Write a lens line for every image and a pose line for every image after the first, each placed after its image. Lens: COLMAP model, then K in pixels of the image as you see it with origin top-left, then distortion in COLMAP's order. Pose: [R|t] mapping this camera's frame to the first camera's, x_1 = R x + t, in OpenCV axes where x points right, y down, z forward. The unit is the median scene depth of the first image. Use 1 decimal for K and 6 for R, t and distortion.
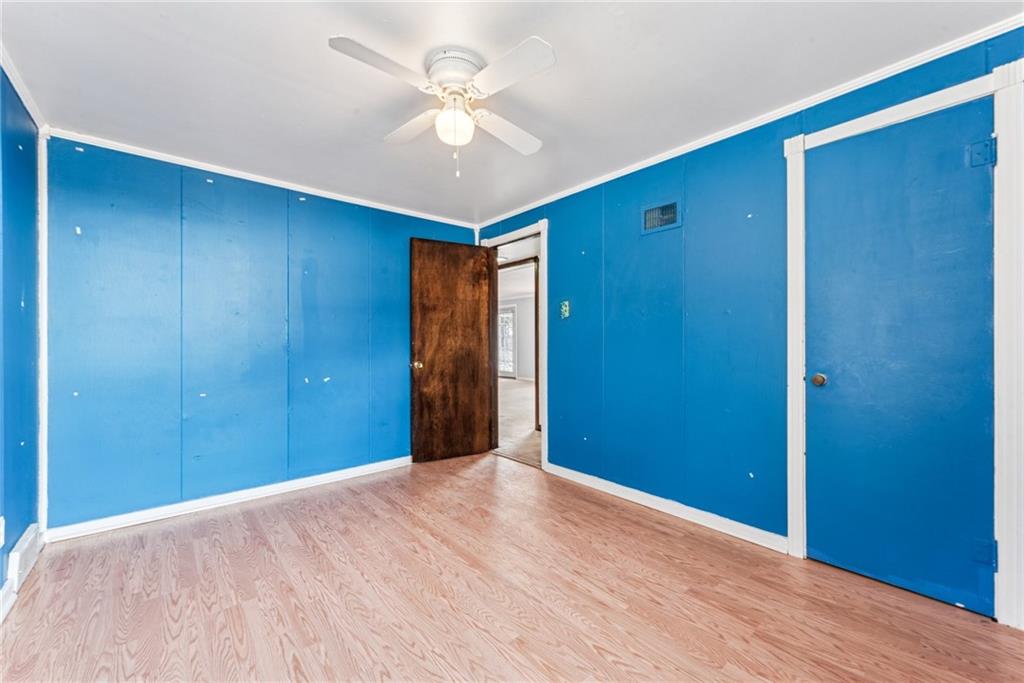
lens RADIAL K [[404.8, 0, 511.3], [0, 404.8, 341.3], [0, 0, 1]] dist [0.013501, 0.000023]
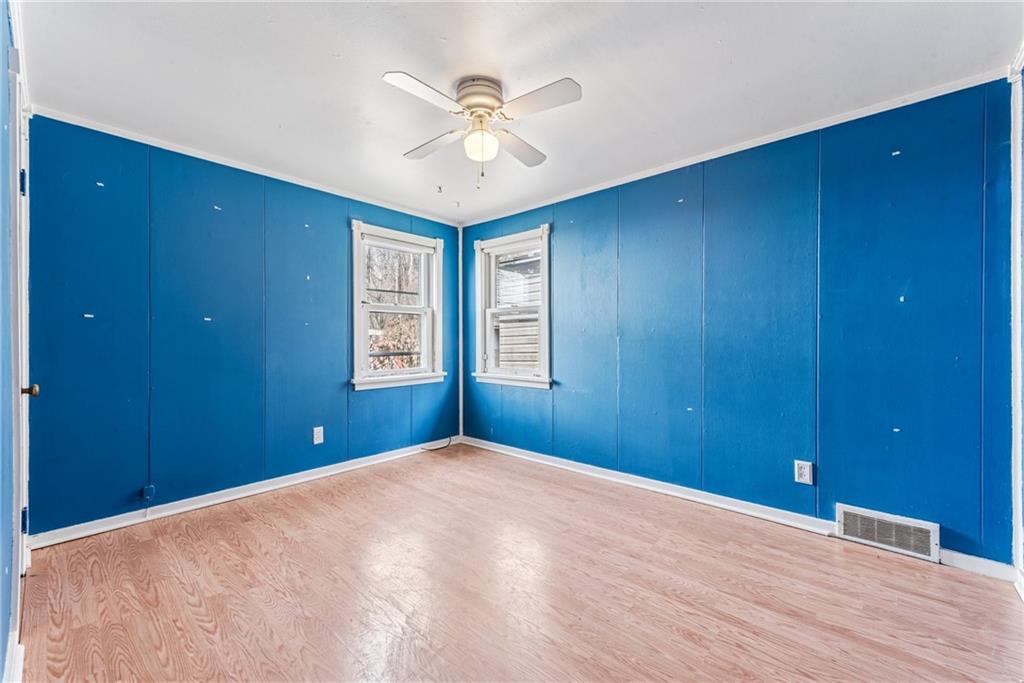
lens RADIAL K [[404.8, 0, 513.0], [0, 404.8, 339.9], [0, 0, 1]] dist [0.013501, 0.000023]
pose [[-0.990252, 0.010771, -0.138871, -0.061526], [0.010402, 0.999940, 0.003385, 0.003420], [0.138899, 0.001908, -0.990305, 1.974481]]
